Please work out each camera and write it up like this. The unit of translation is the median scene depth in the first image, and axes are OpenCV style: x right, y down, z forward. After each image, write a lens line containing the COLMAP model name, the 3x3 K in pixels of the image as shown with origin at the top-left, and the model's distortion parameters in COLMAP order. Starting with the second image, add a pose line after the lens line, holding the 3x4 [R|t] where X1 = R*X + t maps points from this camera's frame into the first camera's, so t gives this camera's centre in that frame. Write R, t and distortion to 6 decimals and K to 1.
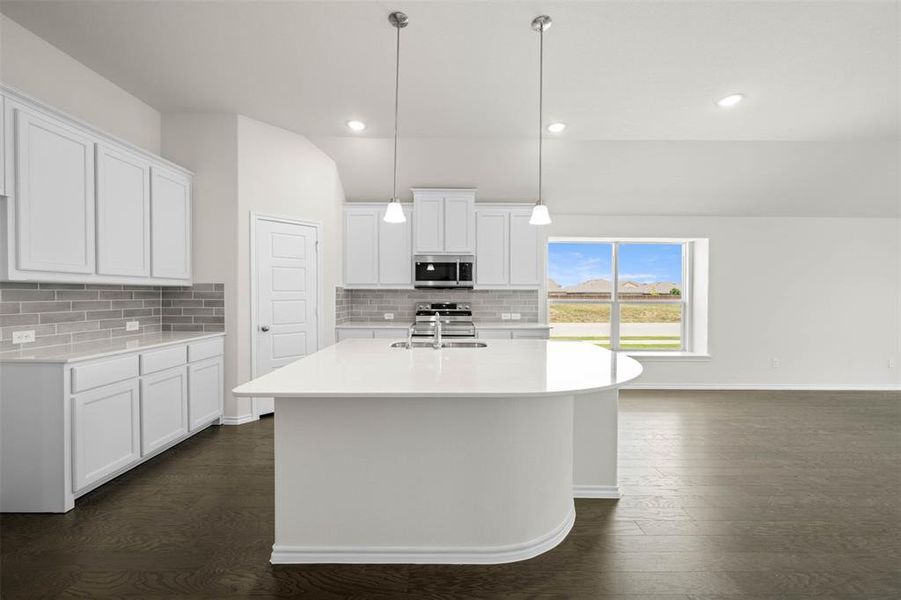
lens RADIAL K [[355.3, 0, 453.5], [0, 355.3, 301.5], [0, 0, 1]] dist [0.002214, -0.000218]
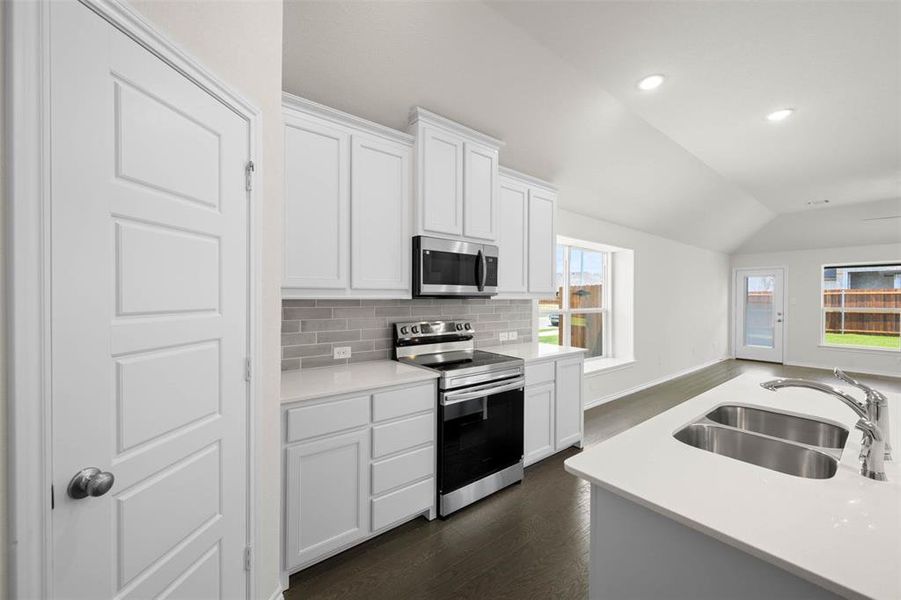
lens RADIAL K [[355.3, 0, 451.0], [0, 355.3, 297.3], [0, 0, 1]] dist [0.002214, -0.000218]
pose [[0.781344, 0.001641, 0.624098, -0.400558], [0.006671, 0.999917, -0.010981, -0.031833], [-0.624065, 0.012743, 0.781269, 0.552001]]
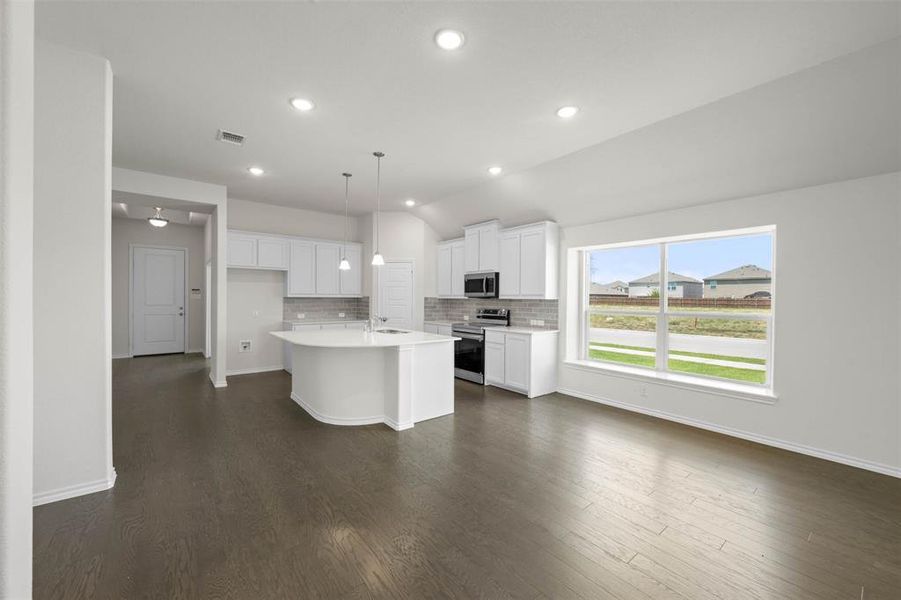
lens RADIAL K [[355.3, 0, 449.4], [0, 355.3, 299.3], [0, 0, 1]] dist [0.002214, -0.000218]
pose [[0.614534, 0.003626, -0.788882, 0.945986], [-0.019642, 0.999750, -0.010705, -0.016272], [0.788646, 0.022074, 0.614452, 0.091869]]
